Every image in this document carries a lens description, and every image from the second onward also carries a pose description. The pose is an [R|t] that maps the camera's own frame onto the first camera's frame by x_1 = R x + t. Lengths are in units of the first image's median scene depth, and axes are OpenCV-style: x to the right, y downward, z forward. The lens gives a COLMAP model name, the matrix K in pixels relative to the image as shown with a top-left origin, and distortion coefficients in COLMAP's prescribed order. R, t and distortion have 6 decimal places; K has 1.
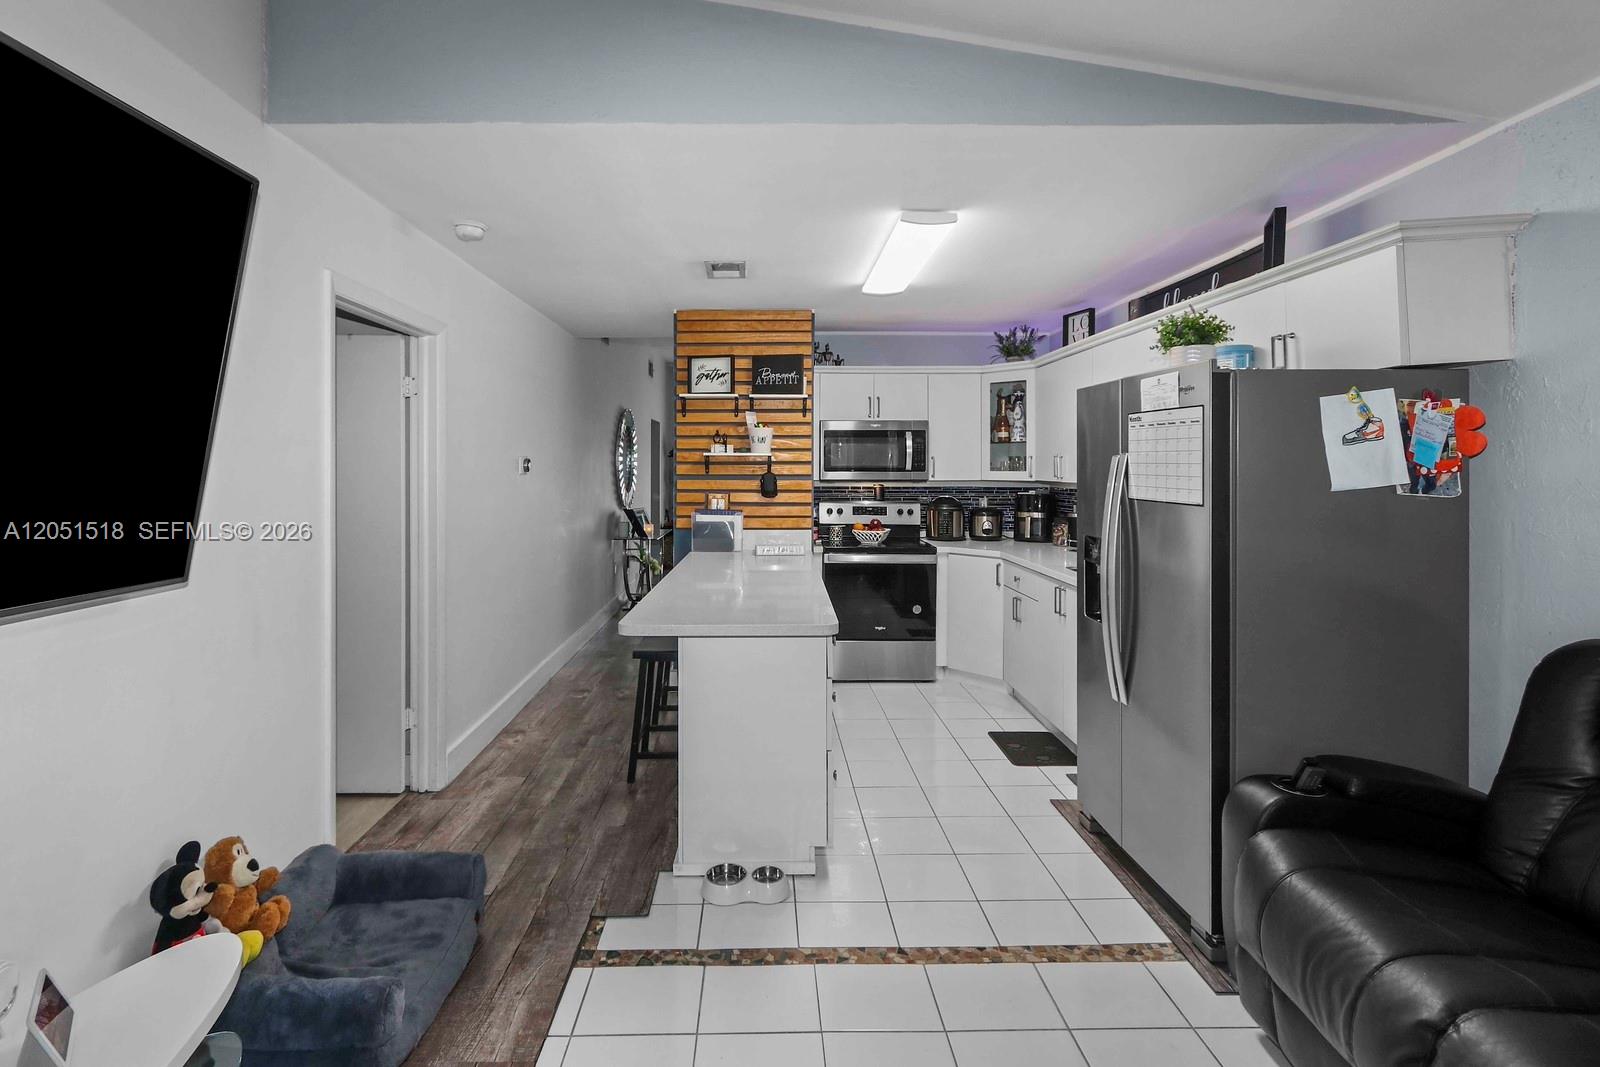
lens RADIAL K [[772.5, 0, 767.7], [0, 772.5, 473.5], [0, 0, 1]] dist [0.001551, 0.003277]
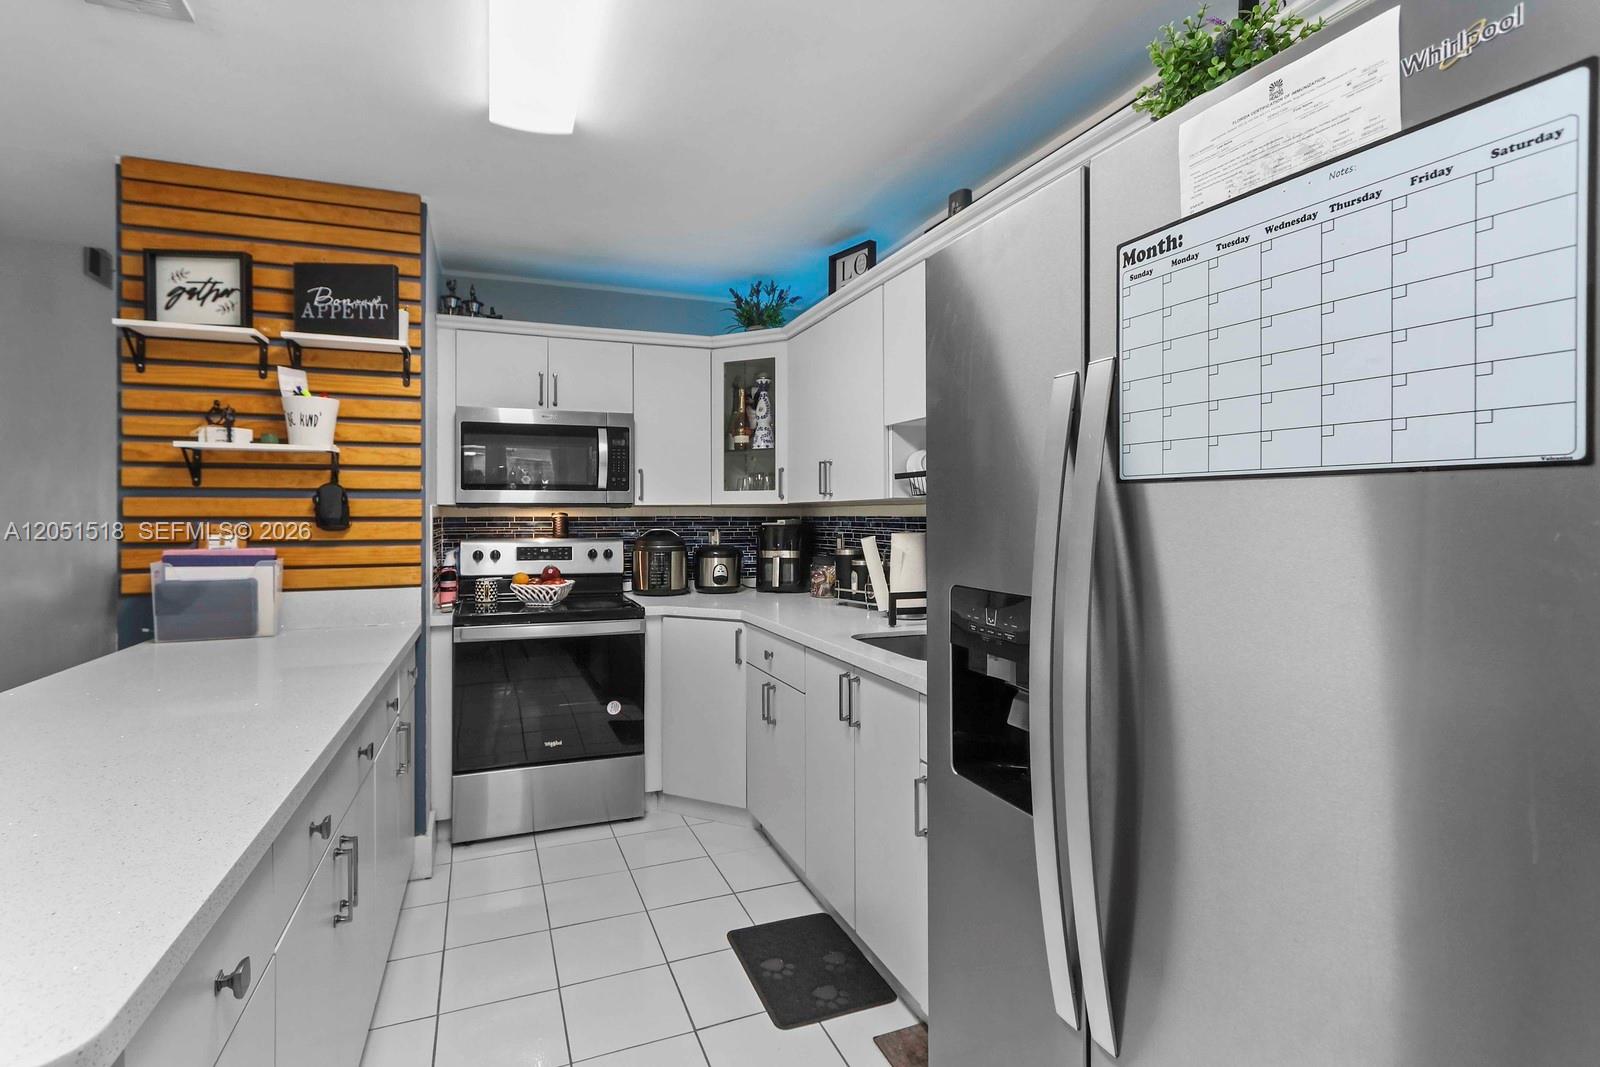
lens RADIAL K [[772.5, 0, 795.7], [0, 772.5, 506.3], [0, 0, 1]] dist [0.001551, 0.003277]
pose [[0.927548, 0.002236, 0.373697, 0.100289], [0.005081, 0.999814, -0.018595, 0.025925], [-0.373669, 0.019146, 0.927364, 0.377856]]
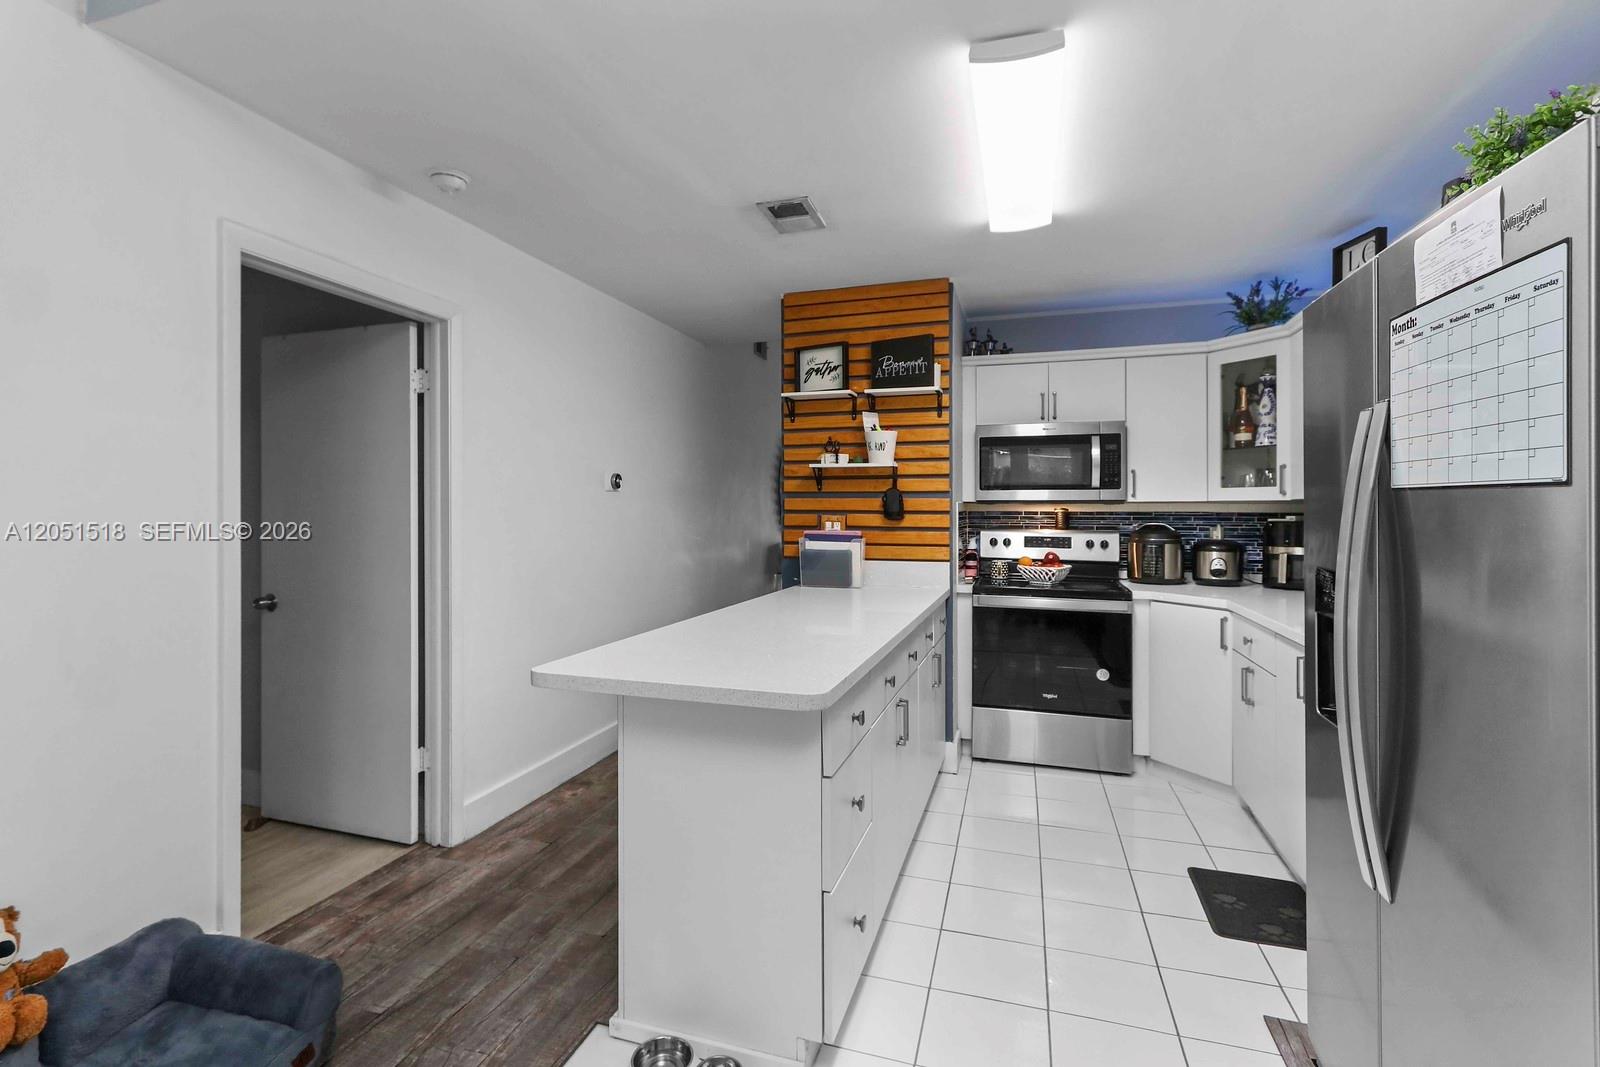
lens RADIAL K [[772.5, 0, 757.6], [0, 772.5, 507.1], [0, 0, 1]] dist [0.001551, 0.003277]
pose [[0.946548, 0.001553, -0.322558, 0.125484], [-0.005051, 0.999937, -0.010009, 0.026577], [0.322522, 0.011104, 0.946497, 0.205061]]
